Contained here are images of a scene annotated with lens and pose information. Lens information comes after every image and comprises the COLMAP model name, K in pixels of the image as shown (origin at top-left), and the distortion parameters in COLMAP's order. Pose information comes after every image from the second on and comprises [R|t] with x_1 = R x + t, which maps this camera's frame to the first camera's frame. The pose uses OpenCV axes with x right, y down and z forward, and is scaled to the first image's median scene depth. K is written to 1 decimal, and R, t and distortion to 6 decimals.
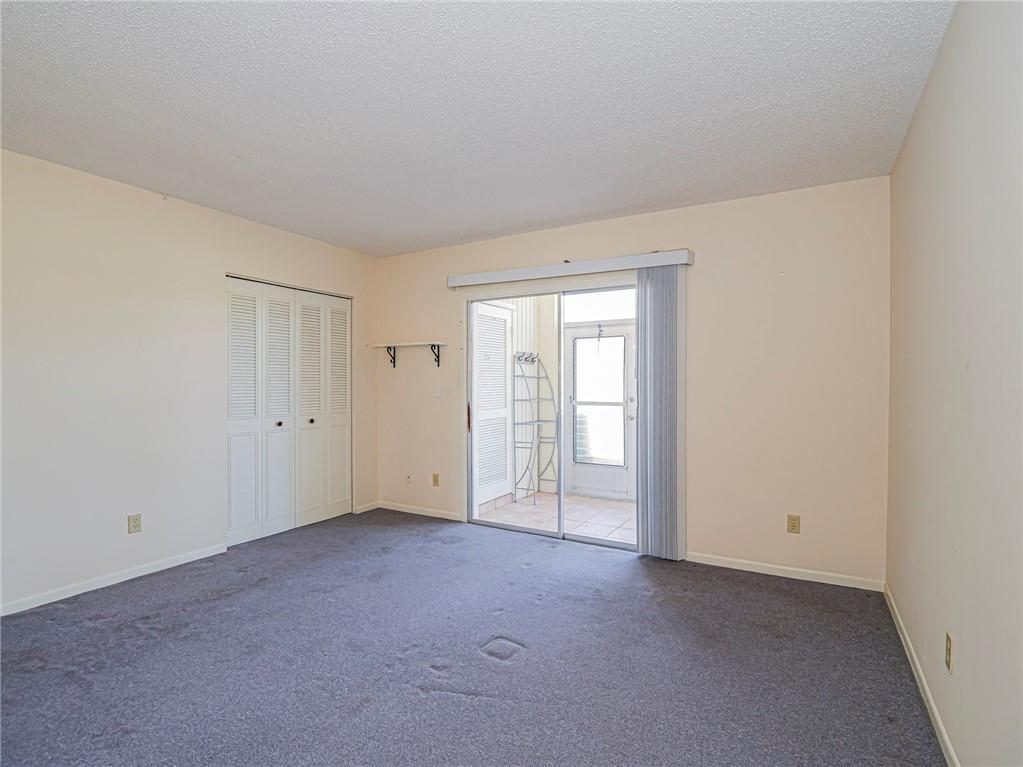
lens RADIAL K [[508.3, 0, 510.8], [0, 508.3, 347.6], [0, 0, 1]] dist [-0.014166, -0.000828]
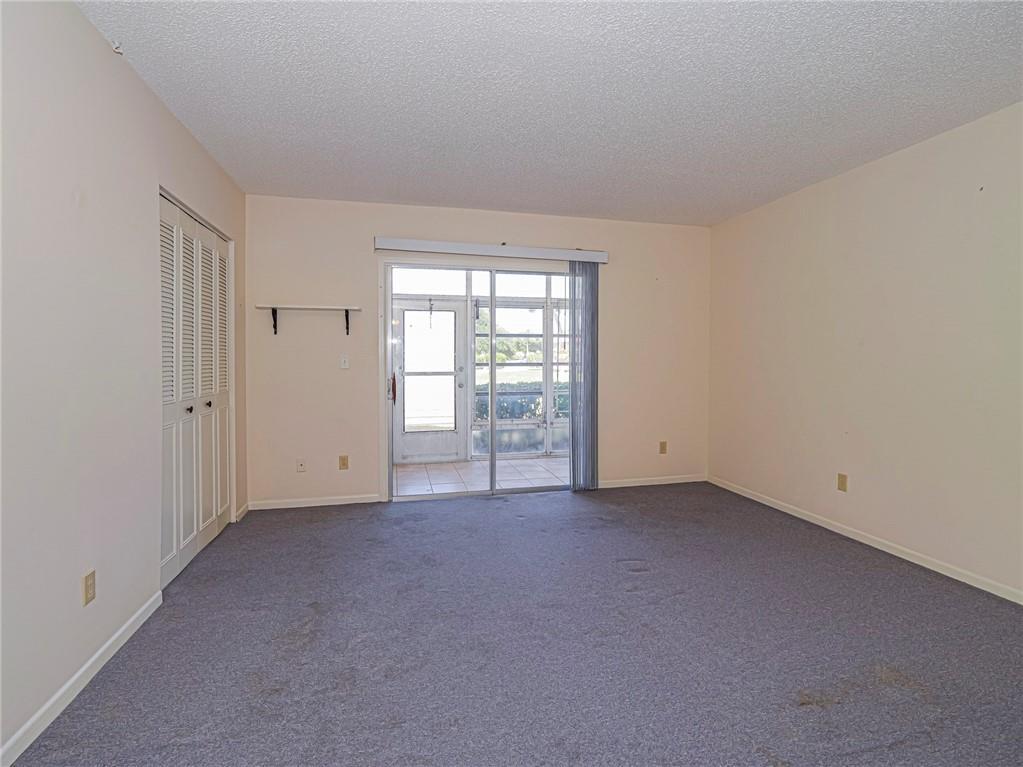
lens RADIAL K [[506.6, 0, 513.4], [0, 506.6, 318.0], [0, 0, 1]] dist [-0.004739, -0.000621]
pose [[0.720877, 0.050994, 0.691184, -0.702592], [-0.046337, 0.998604, -0.025347, 0.022157], [-0.691512, -0.013755, 0.722234, 0.201647]]
